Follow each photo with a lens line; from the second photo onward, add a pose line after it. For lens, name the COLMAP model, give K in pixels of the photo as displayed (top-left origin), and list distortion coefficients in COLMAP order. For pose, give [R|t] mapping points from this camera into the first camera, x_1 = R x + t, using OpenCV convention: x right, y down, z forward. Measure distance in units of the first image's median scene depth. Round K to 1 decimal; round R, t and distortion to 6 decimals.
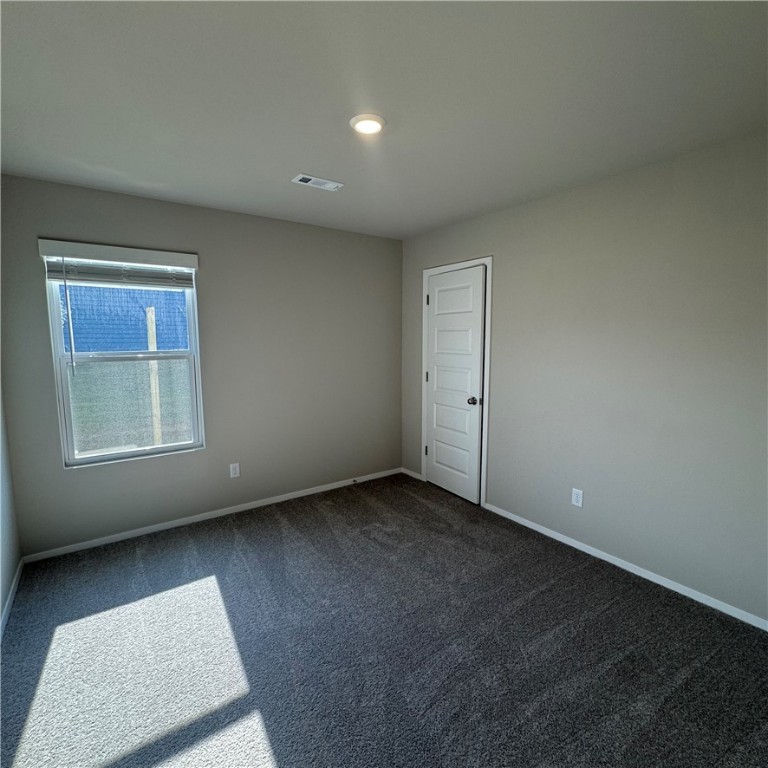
lens RADIAL K [[408.2, 0, 380.5], [0, 408.2, 384.0], [0, 0, 1]] dist [-0.006314, 0.001248]
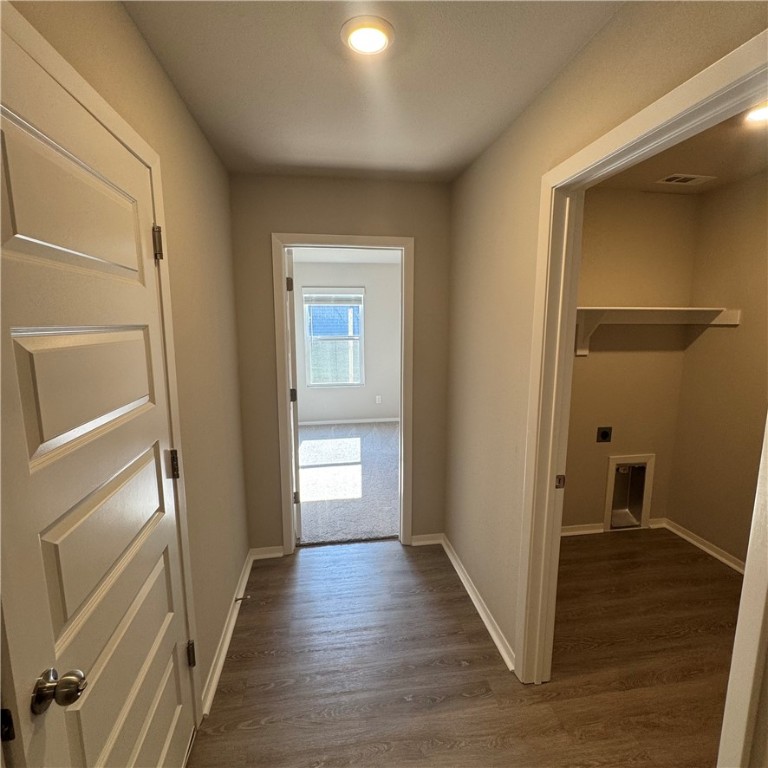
lens RADIAL K [[408.2, 0, 384.7], [0, 408.2, 383.5], [0, 0, 1]] dist [-0.006314, 0.001248]
pose [[0.895109, 0.065710, -0.440979, 0.535234], [-0.050354, 0.997651, 0.046450, 0.051305], [0.442995, -0.019372, 0.896315, -0.735963]]
